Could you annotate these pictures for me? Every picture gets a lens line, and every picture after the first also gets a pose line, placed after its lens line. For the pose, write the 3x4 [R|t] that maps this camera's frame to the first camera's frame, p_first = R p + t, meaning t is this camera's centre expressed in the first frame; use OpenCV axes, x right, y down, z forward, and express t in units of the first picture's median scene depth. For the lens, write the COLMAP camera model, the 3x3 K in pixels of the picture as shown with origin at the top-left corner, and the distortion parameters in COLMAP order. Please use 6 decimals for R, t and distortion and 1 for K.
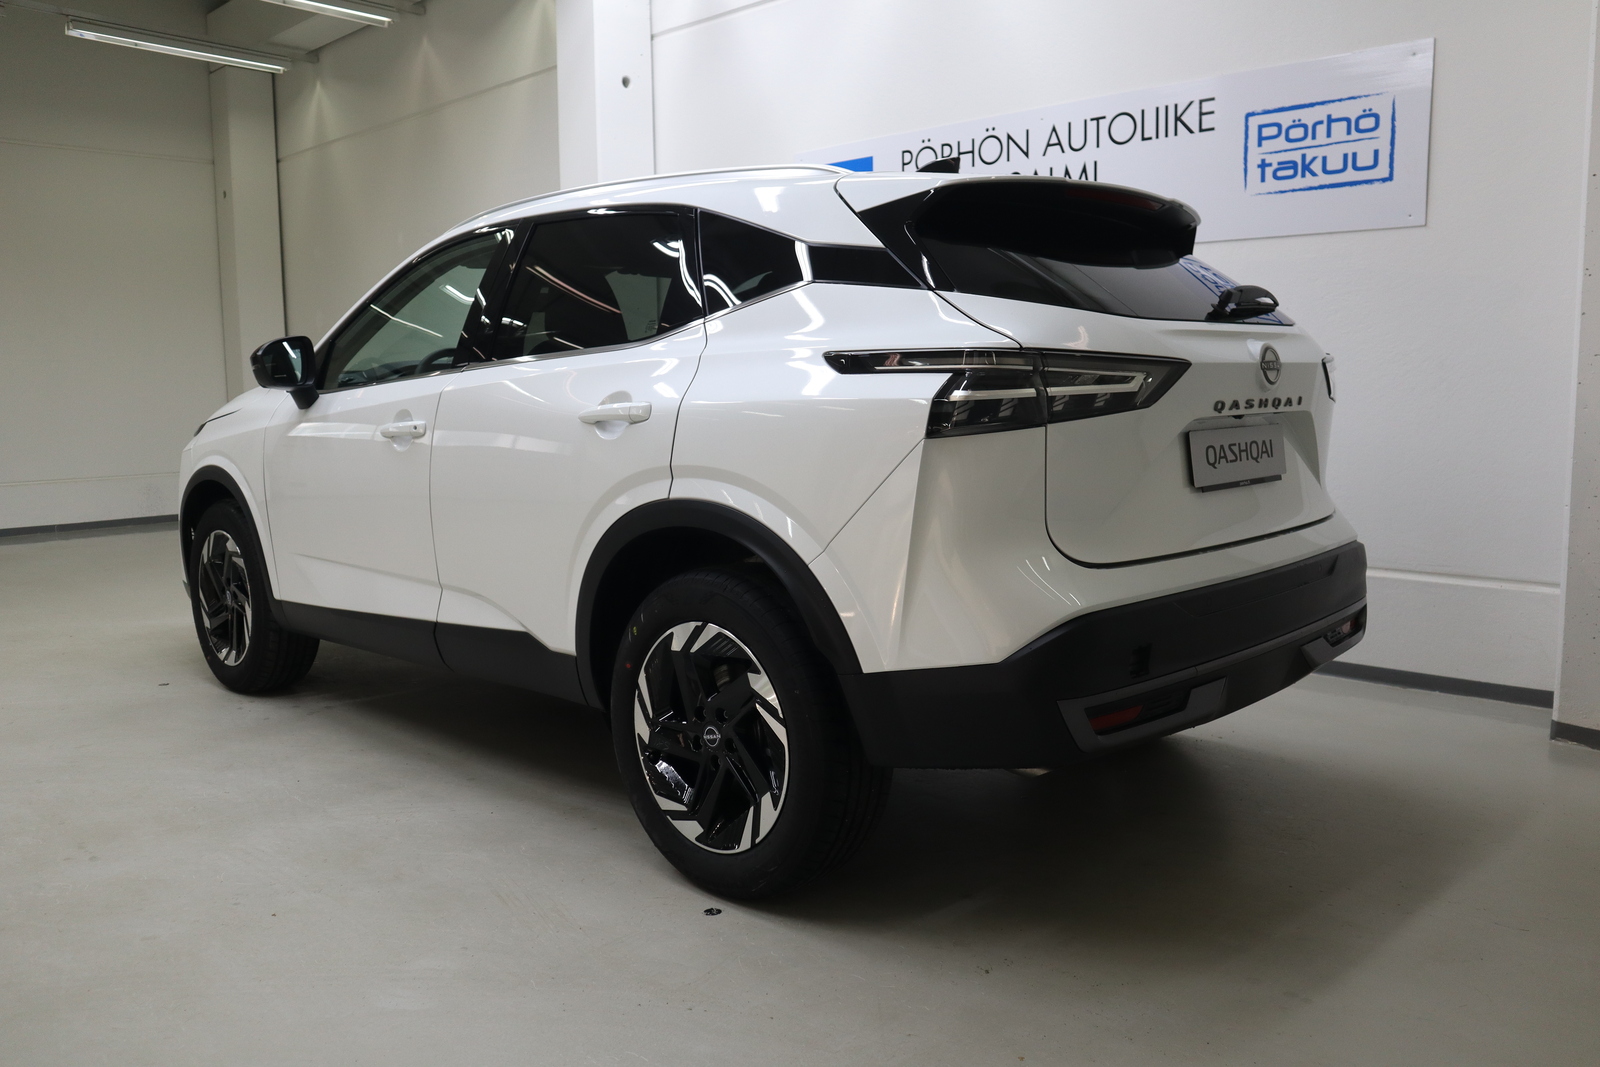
lens RADIAL K [[1272.7, 0, 800.0], [0, 1272.7, 533.5], [0, 0, 1]] dist [-0.086478, 0.100702]
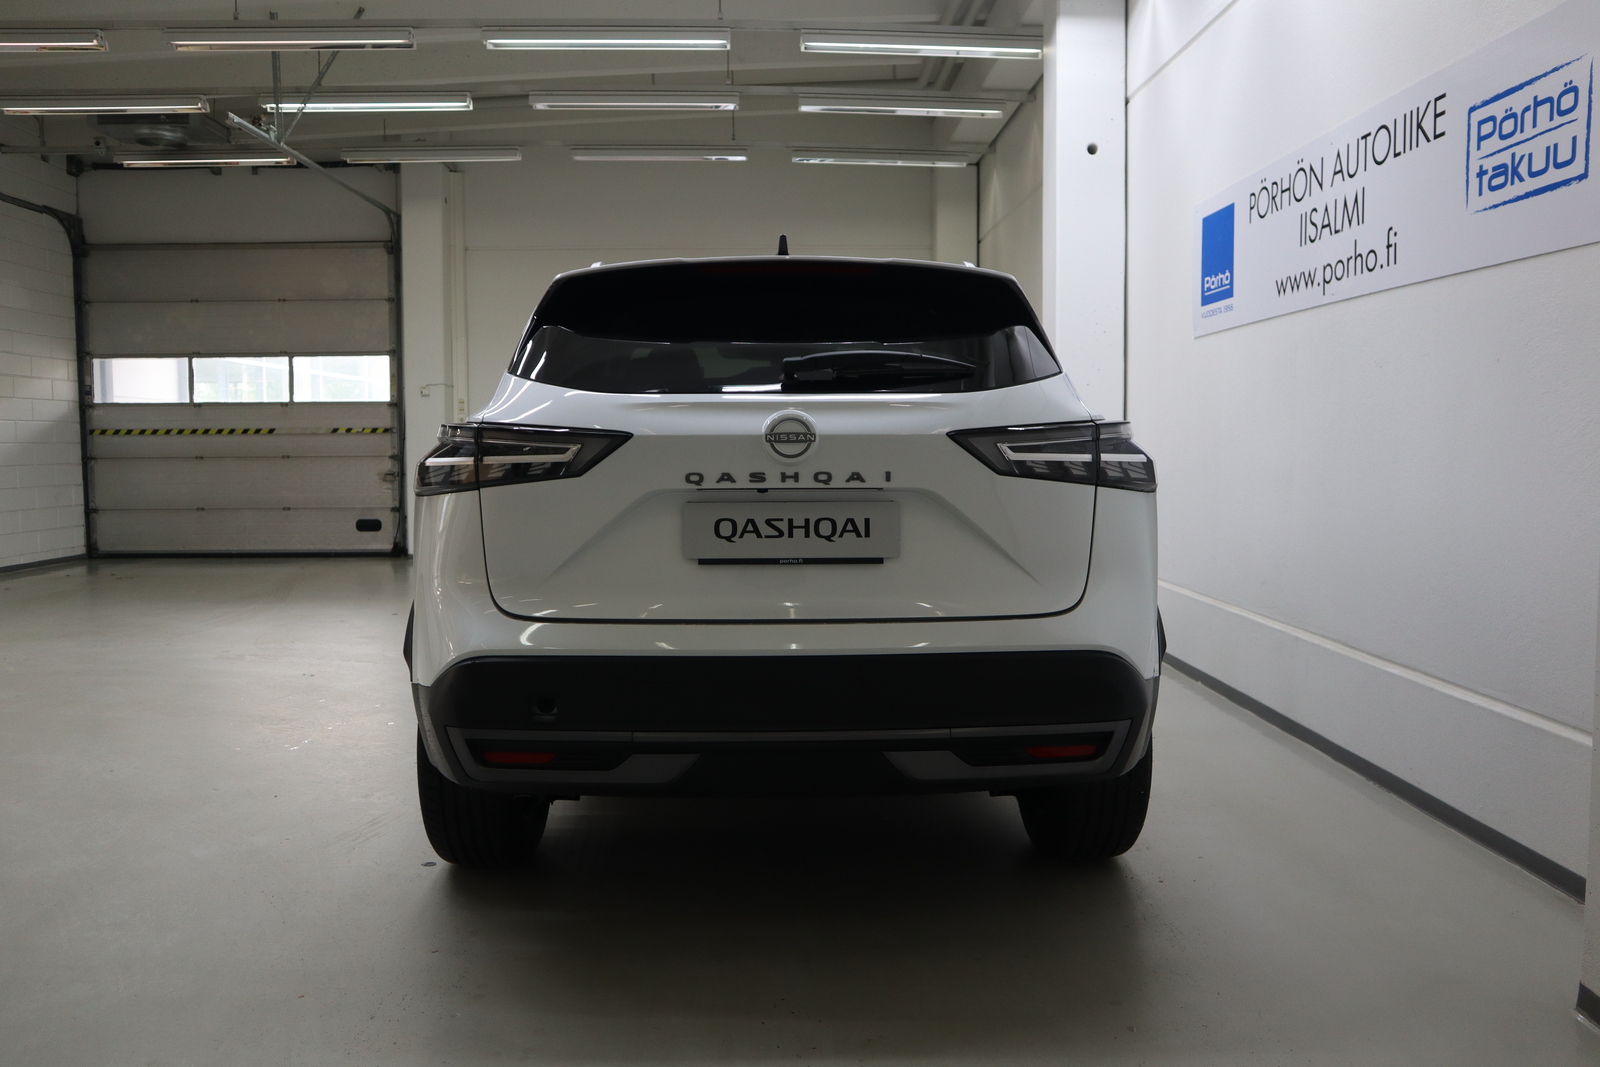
lens RADIAL K [[1272.7, 0, 800.0], [0, 1272.7, 533.5], [0, 0, 1]] dist [-0.086478, 0.100702]
pose [[0.725623, 0.064831, -0.685032, 0.618542], [-0.093963, 0.995562, -0.005311, -0.034219], [0.681647, 0.068221, 0.728494, 0.186032]]
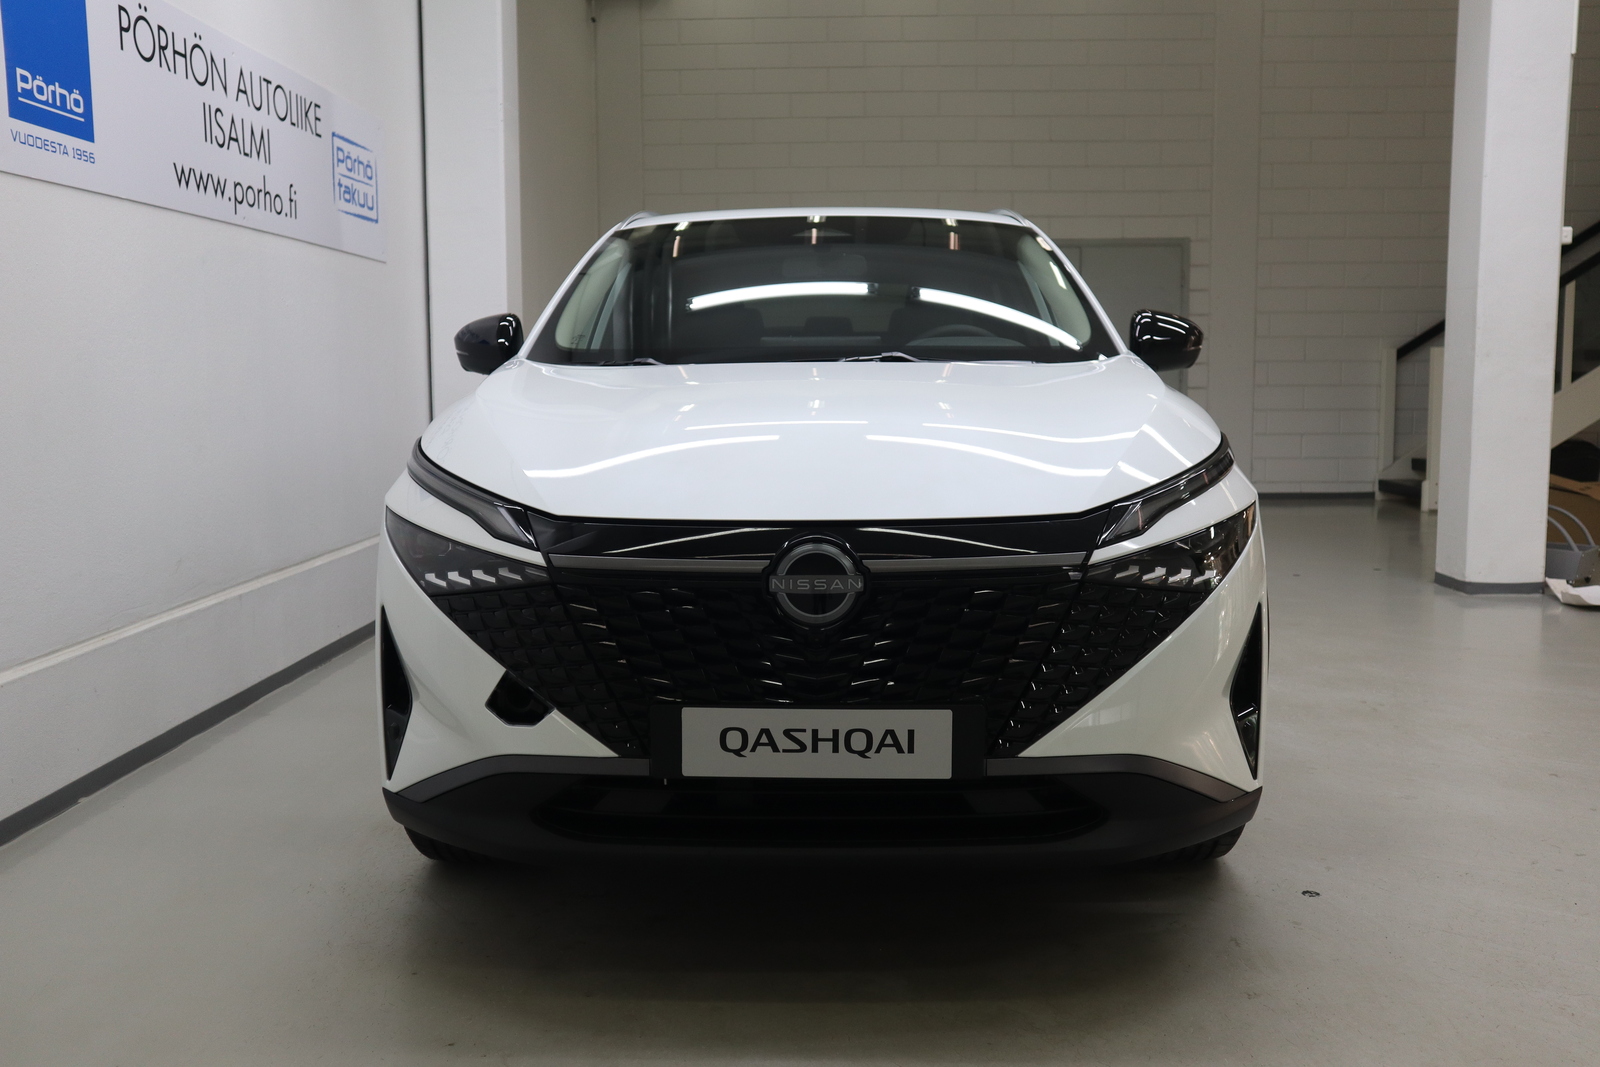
lens RADIAL K [[1438.0, 0, 800.0], [0, 1438.0, 533.5], [0, 0, 1]] dist [-0.004487, 0.011861]
pose [[-0.690732, -0.061978, 0.720450, -0.853705], [0.105718, 0.976960, 0.185401, -0.191281], [-0.715341, 0.204227, -0.668265, 1.656382]]
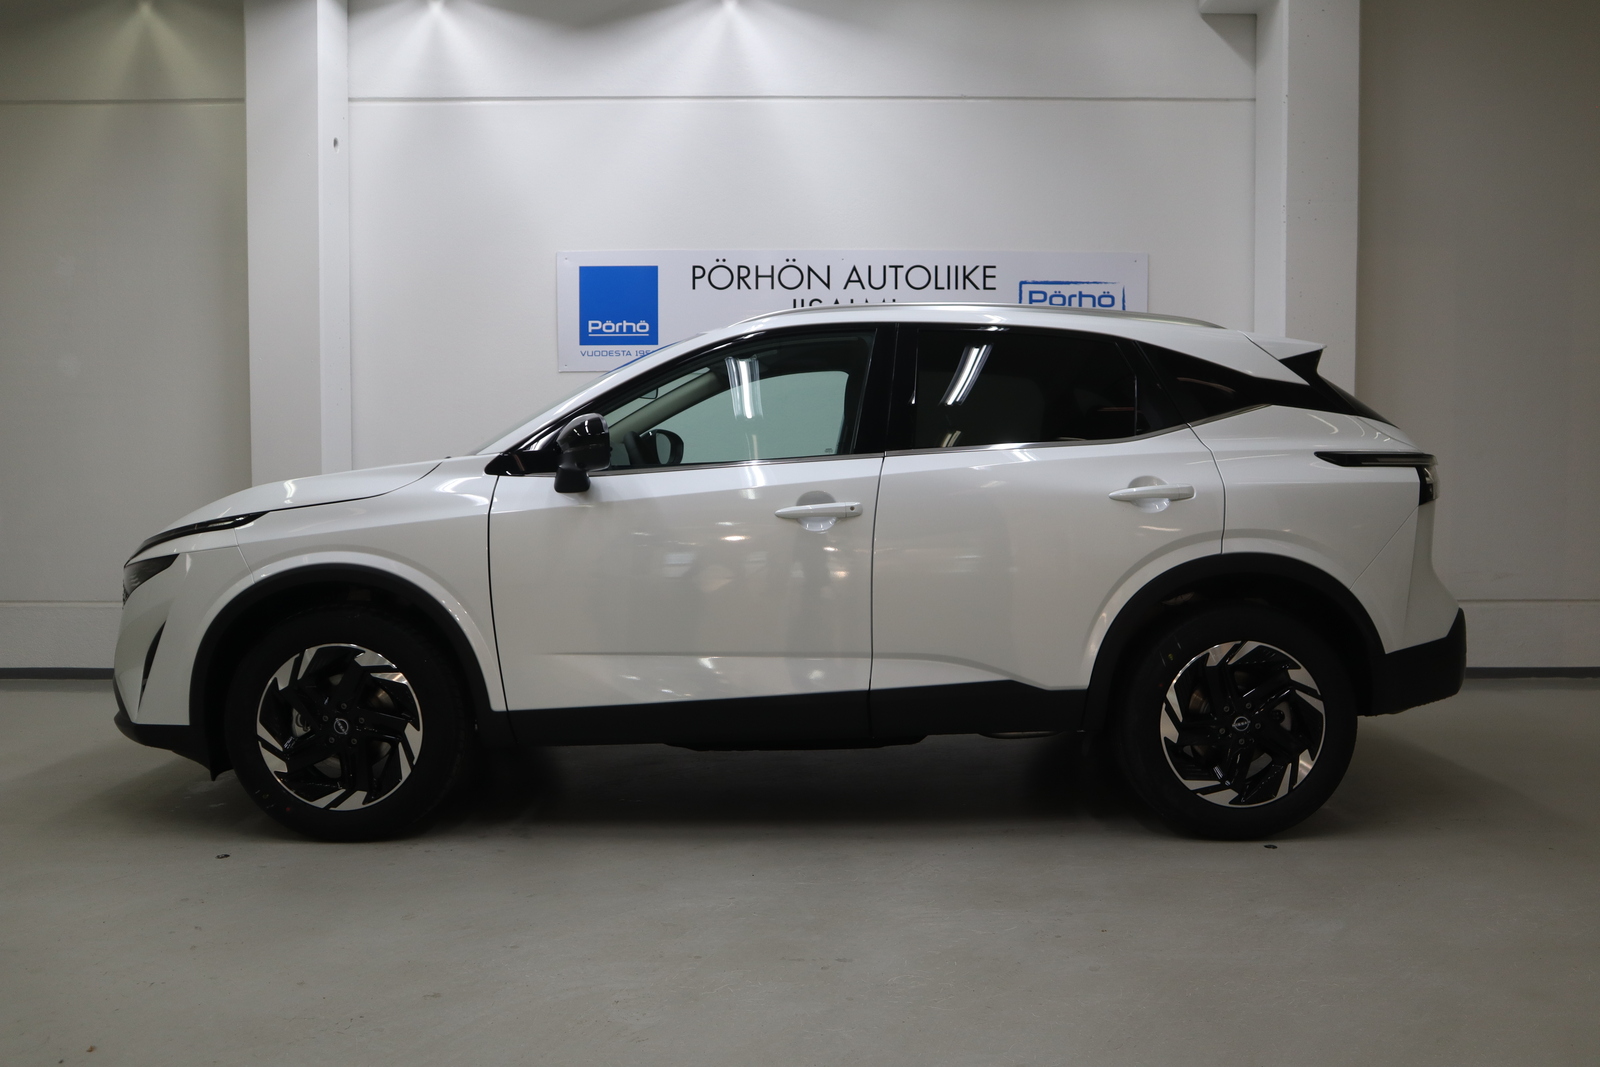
lens RADIAL K [[1272.7, 0, 800.0], [0, 1272.7, 533.5], [0, 0, 1]] dist [-0.086478, 0.100702]
pose [[0.707138, -0.022674, 0.706712, -0.838504], [0.075845, 0.996151, -0.043931, -0.014335], [-0.702996, 0.084666, 0.706136, 0.212110]]
